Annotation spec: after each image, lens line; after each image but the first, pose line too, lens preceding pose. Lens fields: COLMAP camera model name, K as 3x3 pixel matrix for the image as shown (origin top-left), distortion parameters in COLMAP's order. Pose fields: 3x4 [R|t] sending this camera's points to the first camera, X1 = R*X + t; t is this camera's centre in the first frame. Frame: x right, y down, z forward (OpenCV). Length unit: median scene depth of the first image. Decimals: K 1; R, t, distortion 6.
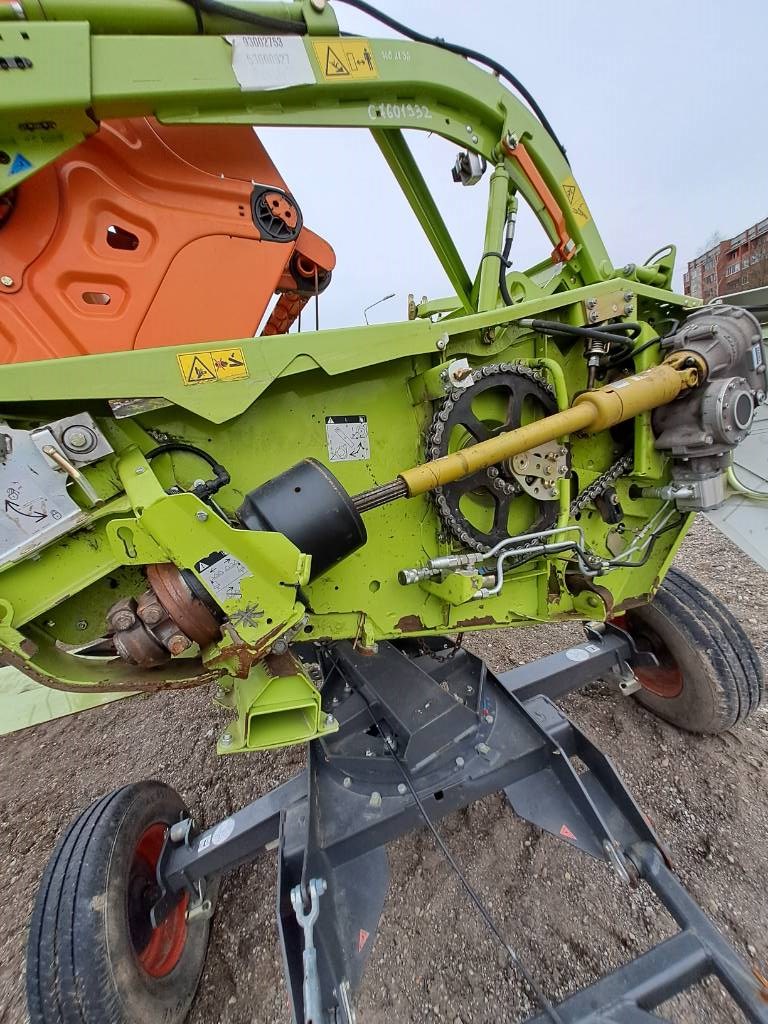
lens RADIAL K [[406.7, 0, 381.7], [0, 406.7, 510.9], [0, 0, 1]] dist [-0.000573, -0.000204]
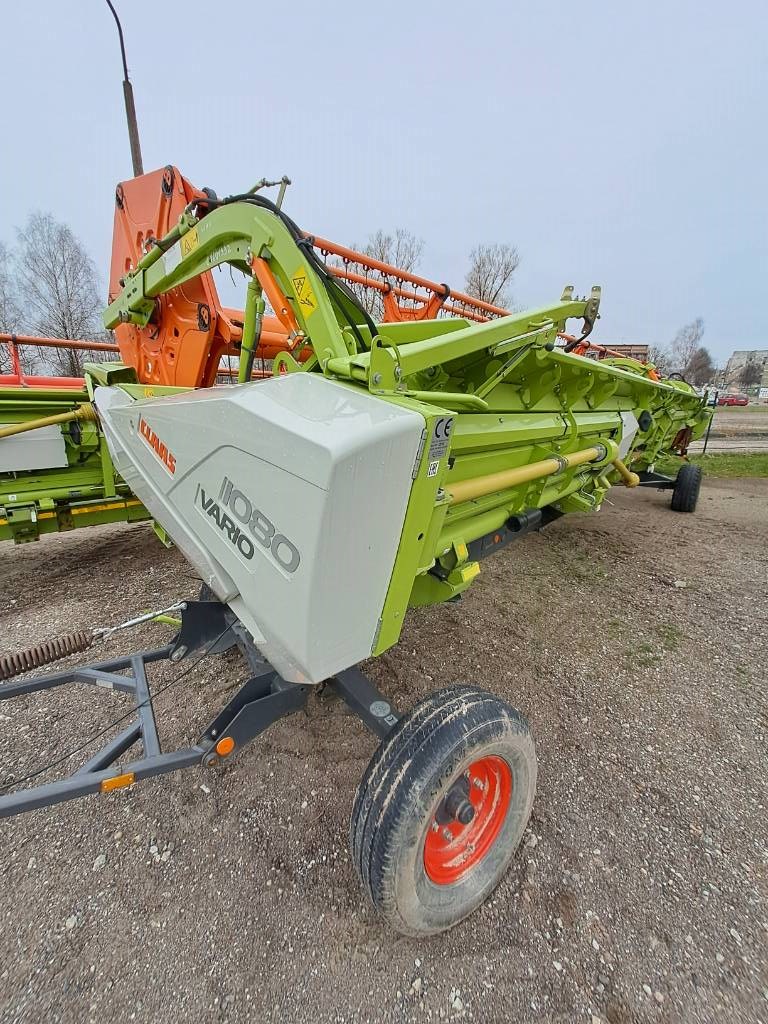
lens RADIAL K [[406.7, 0, 381.7], [0, 406.7, 510.9], [0, 0, 1]] dist [-0.000573, -0.000204]
pose [[0.357448, 0.481136, -0.800462, 1.845916], [-0.295695, 0.871297, 0.391670, -0.832163], [0.885887, 0.096691, 0.453713, 0.862951]]
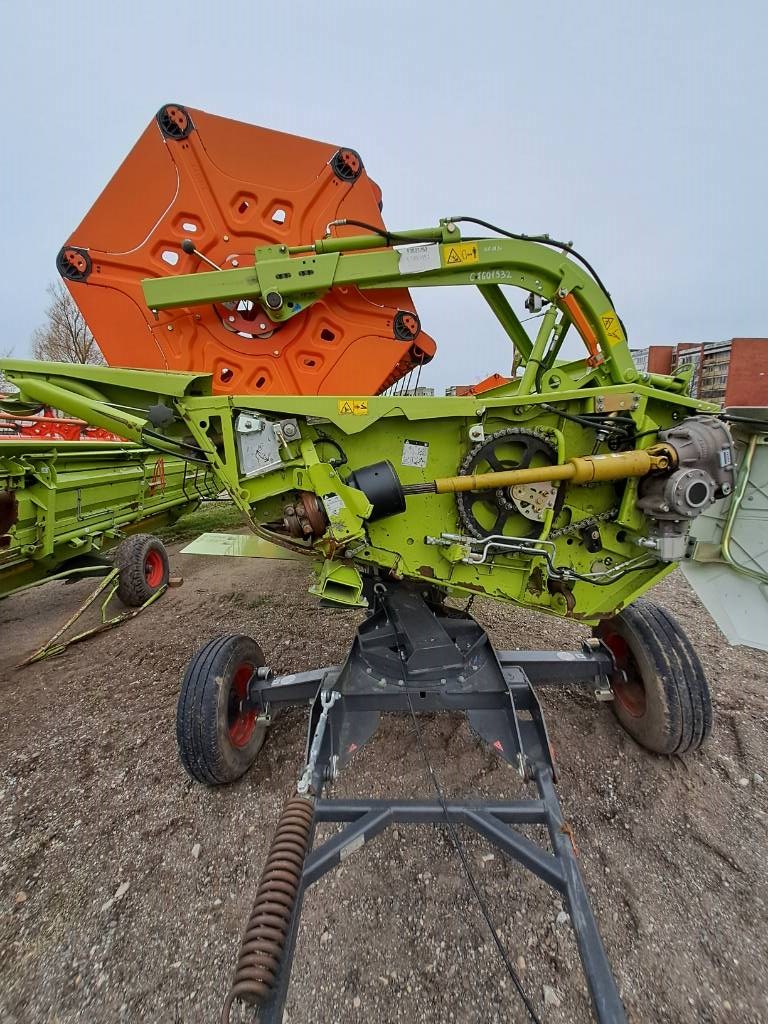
lens RADIAL K [[406.7, 0, 381.7], [0, 406.7, 510.9], [0, 0, 1]] dist [-0.000573, -0.000204]
pose [[0.937097, 0.248008, -0.245644, 0.251379], [-0.249093, 0.968099, 0.027161, 0.044316], [0.244544, 0.035736, 0.968980, -0.662038]]
